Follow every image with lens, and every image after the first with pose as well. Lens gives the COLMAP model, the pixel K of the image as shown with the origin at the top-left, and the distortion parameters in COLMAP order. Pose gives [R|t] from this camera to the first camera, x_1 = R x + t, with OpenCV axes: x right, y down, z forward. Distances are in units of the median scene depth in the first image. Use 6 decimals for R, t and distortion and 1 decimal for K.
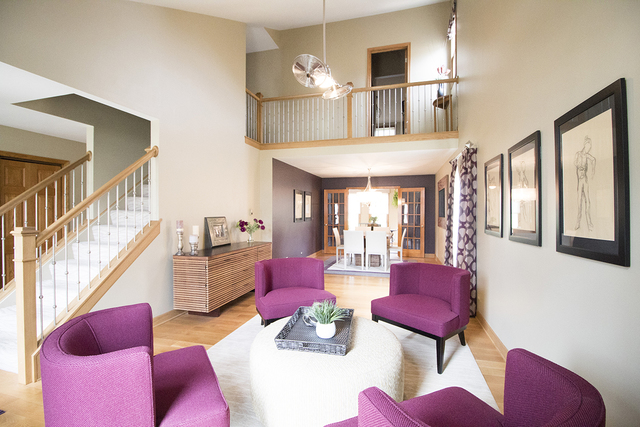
lens RADIAL K [[295.8, 0, 321.1], [0, 295.8, 212.3], [0, 0, 1]] dist [-0.002789, -0.001539]
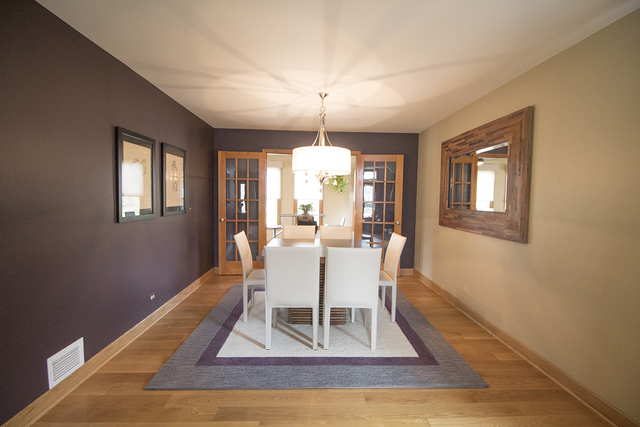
lens RADIAL K [[295.8, 0, 321.9], [0, 295.8, 211.2], [0, 0, 1]] dist [-0.002789, -0.001539]
pose [[0.950751, -0.002187, 0.309947, 0.023663], [-0.012083, 0.998953, 0.044114, 0.001857], [-0.309719, -0.045687, 0.949730, 0.493213]]
